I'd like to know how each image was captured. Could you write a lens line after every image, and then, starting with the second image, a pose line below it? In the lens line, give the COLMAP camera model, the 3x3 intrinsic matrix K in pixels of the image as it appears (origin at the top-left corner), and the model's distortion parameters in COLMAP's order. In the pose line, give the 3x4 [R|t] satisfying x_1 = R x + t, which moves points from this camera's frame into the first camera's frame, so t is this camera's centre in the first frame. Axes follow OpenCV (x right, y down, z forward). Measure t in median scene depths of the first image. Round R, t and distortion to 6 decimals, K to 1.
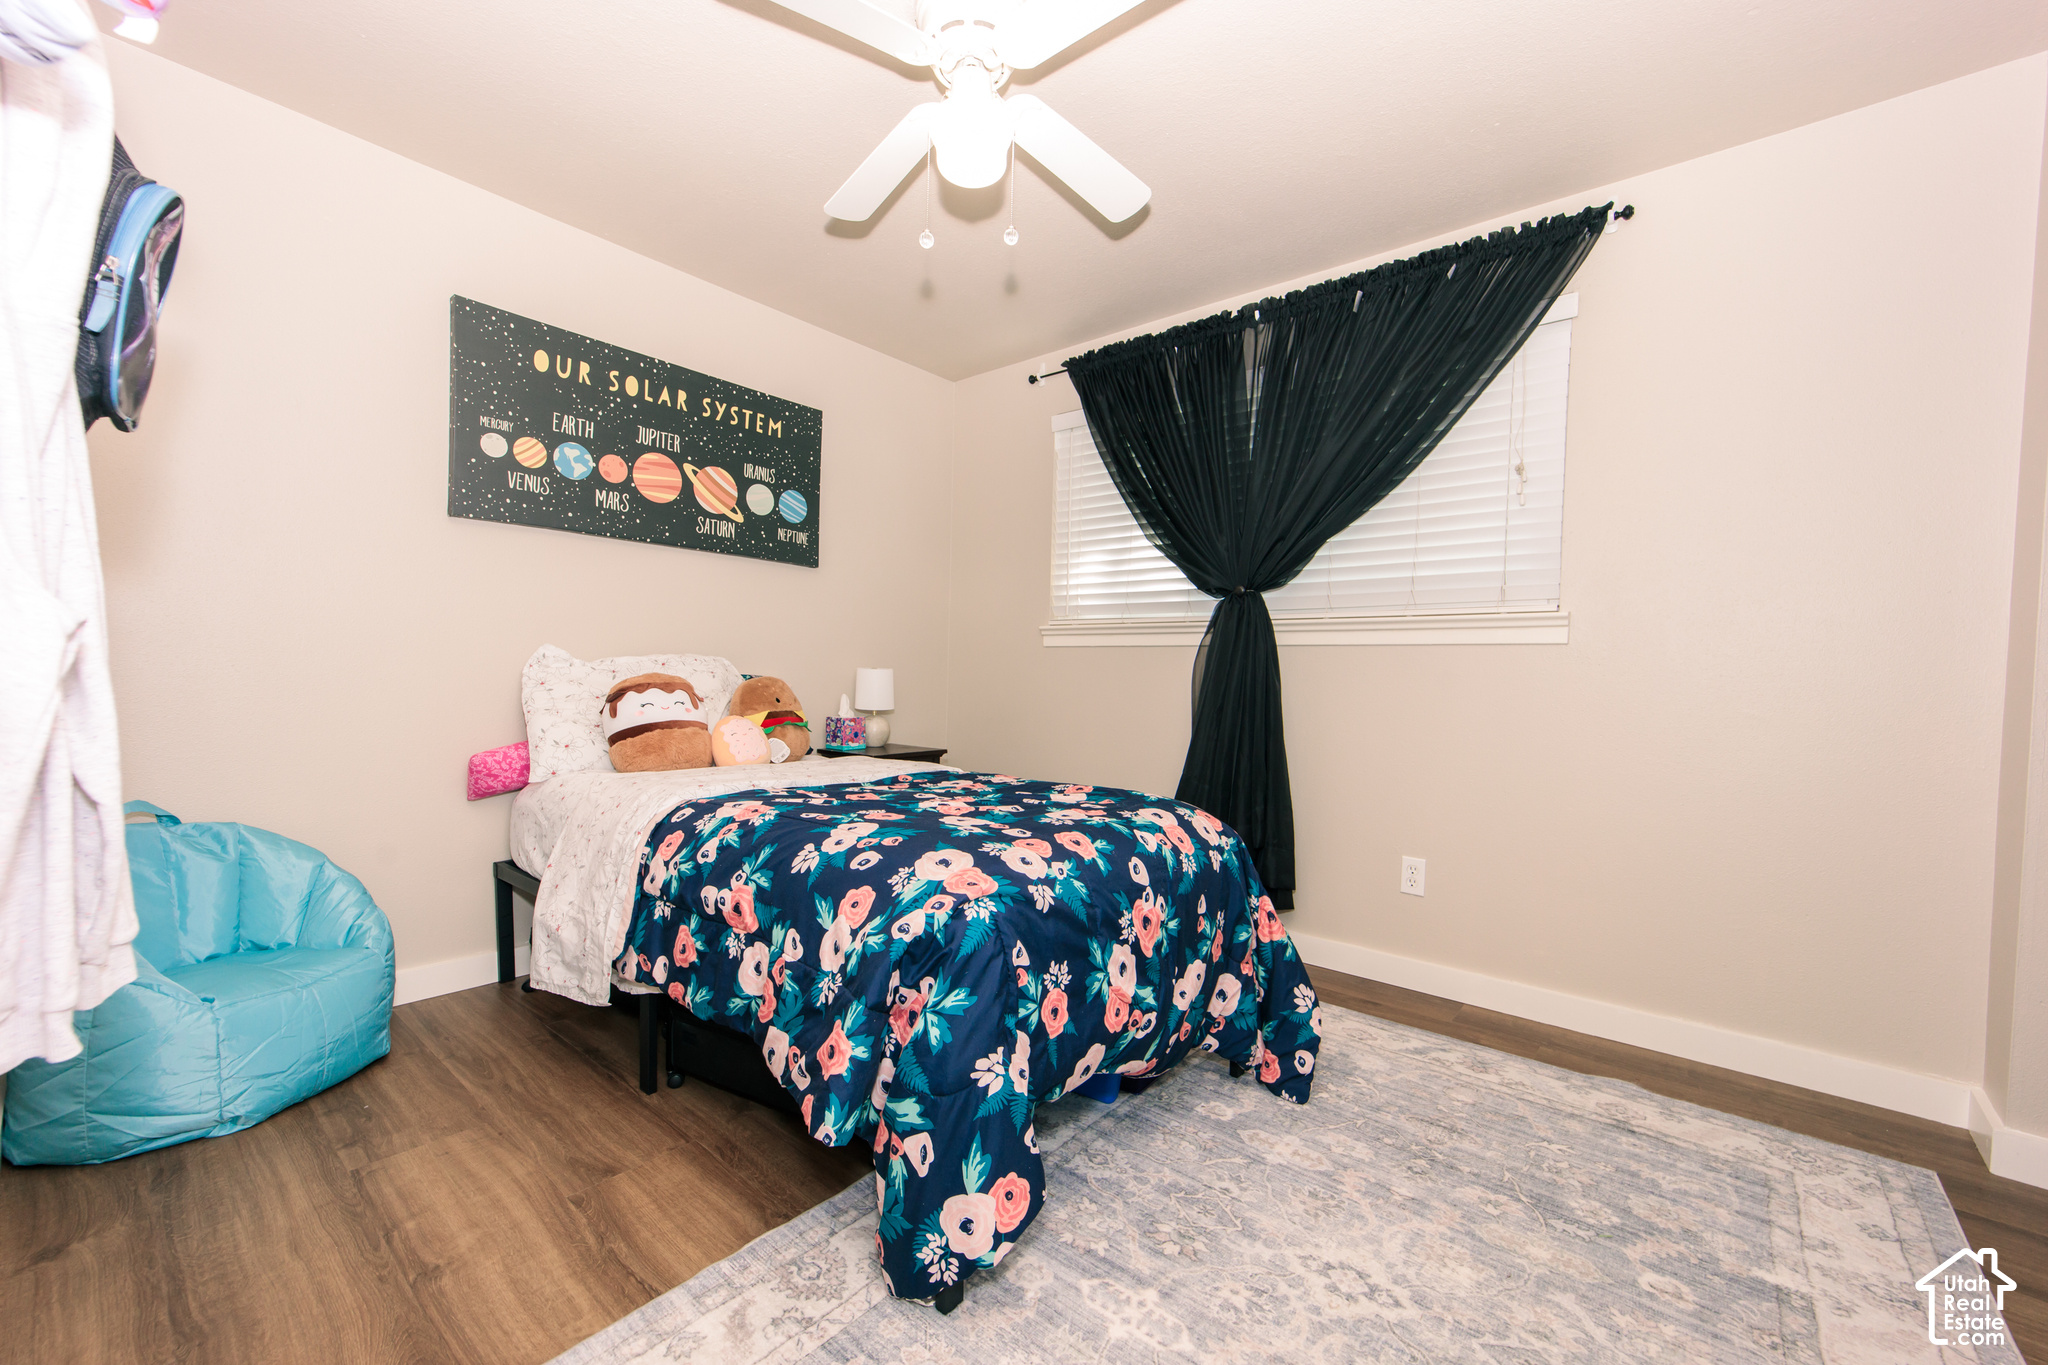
lens RADIAL K [[814.5, 0, 1026.0], [0, 814.5, 690.1], [0, 0, 1]] dist [0.002361, -0.001184]
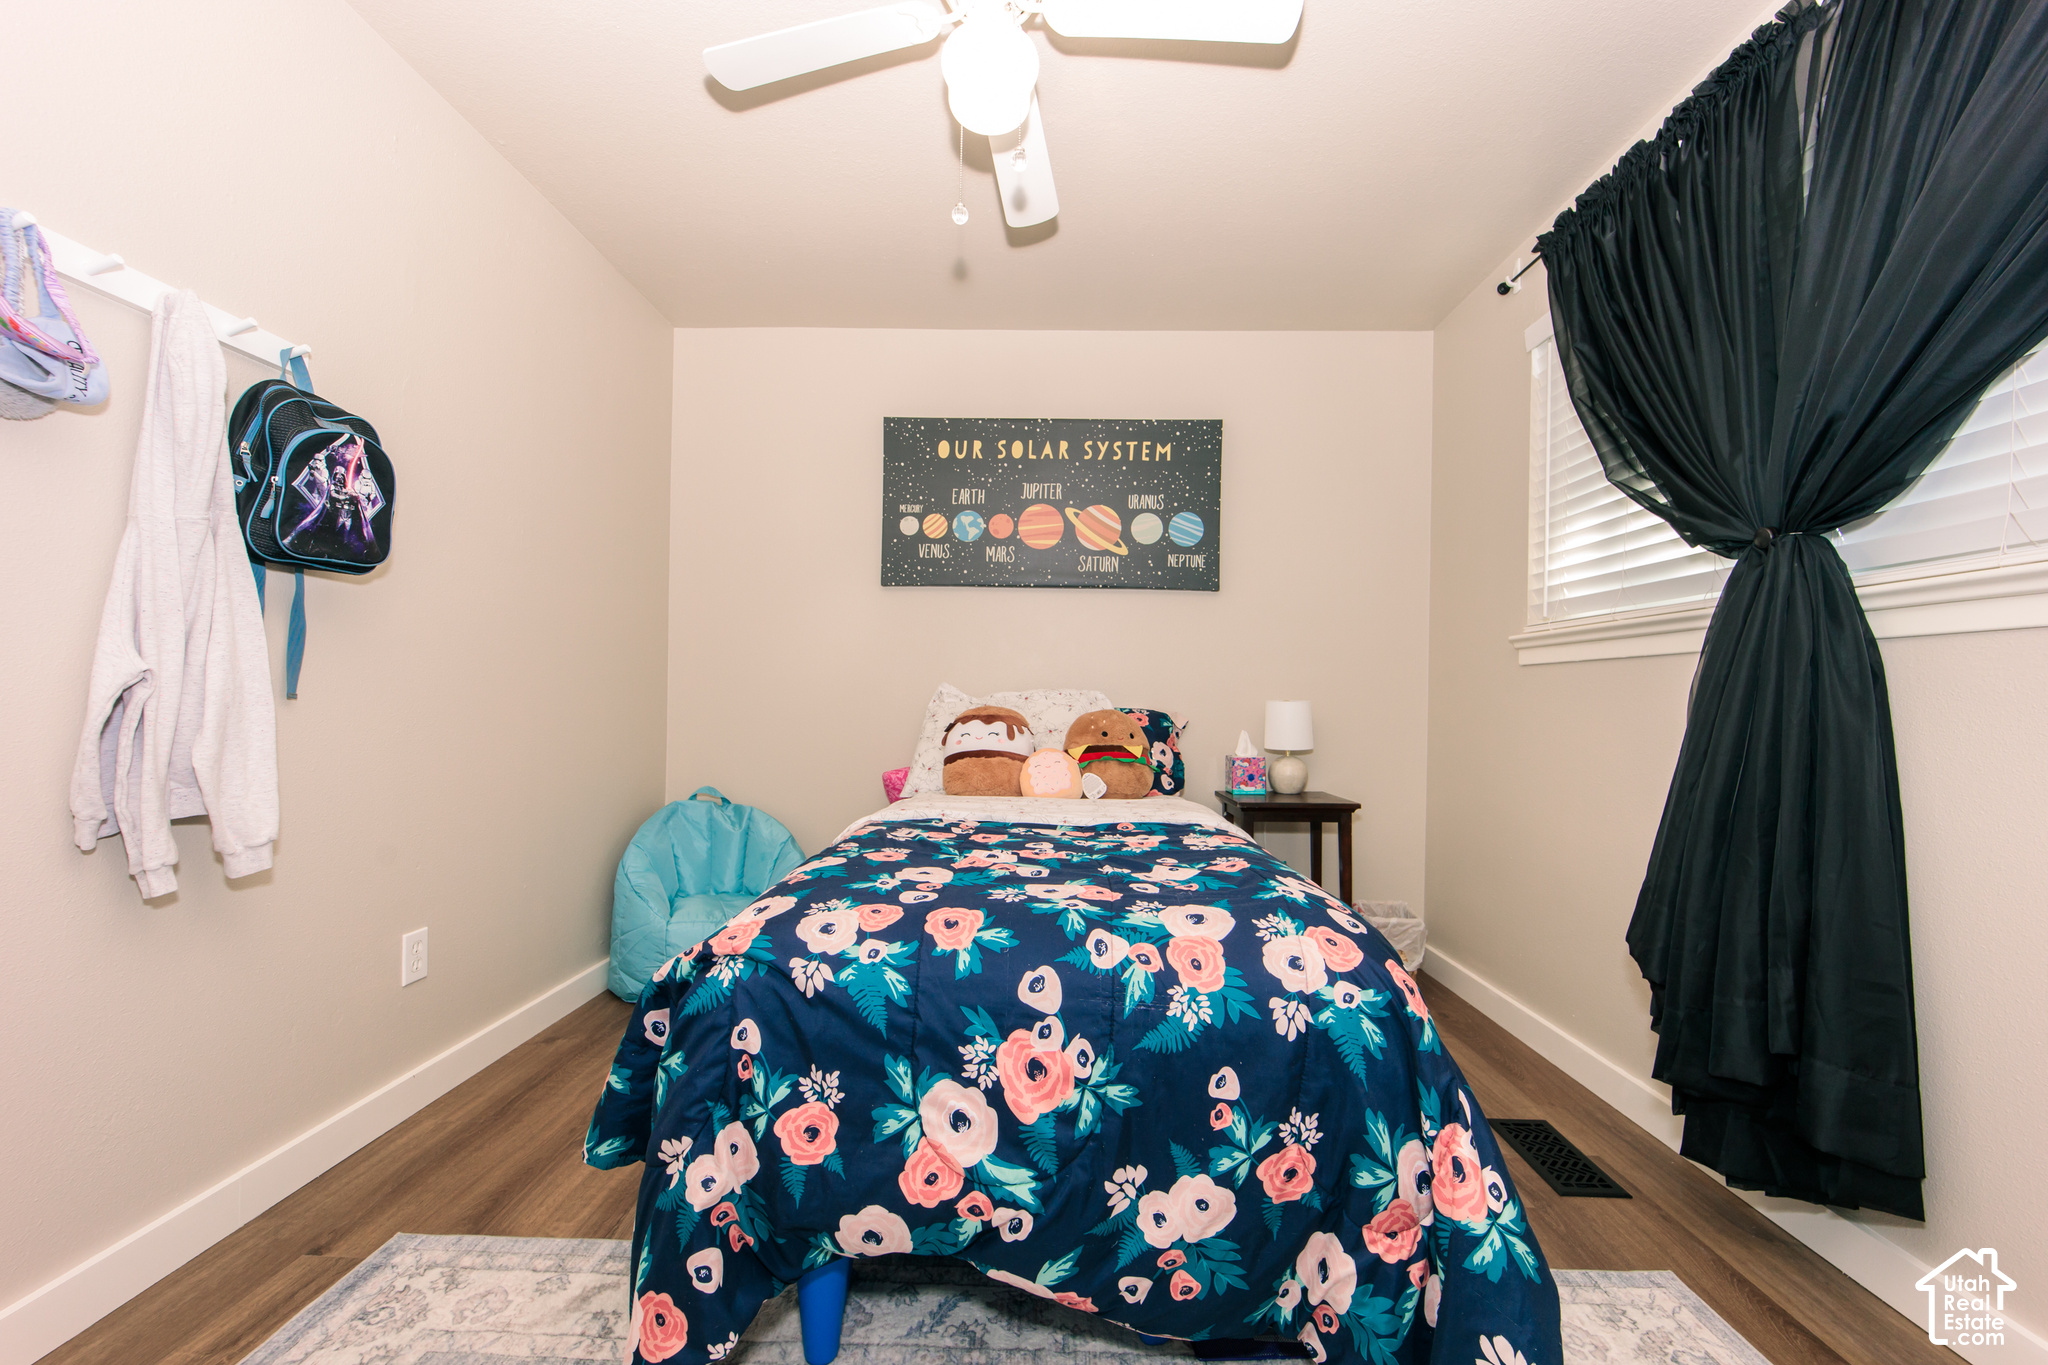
lens RADIAL K [[814.5, 0, 1026.0], [0, 814.5, 690.1], [0, 0, 1]] dist [0.002361, -0.001184]
pose [[0.624053, -0.024606, -0.780995, 0.426518], [-0.014752, 0.998955, -0.043261, 0.003865], [0.781243, 0.038519, 0.623038, 0.363648]]
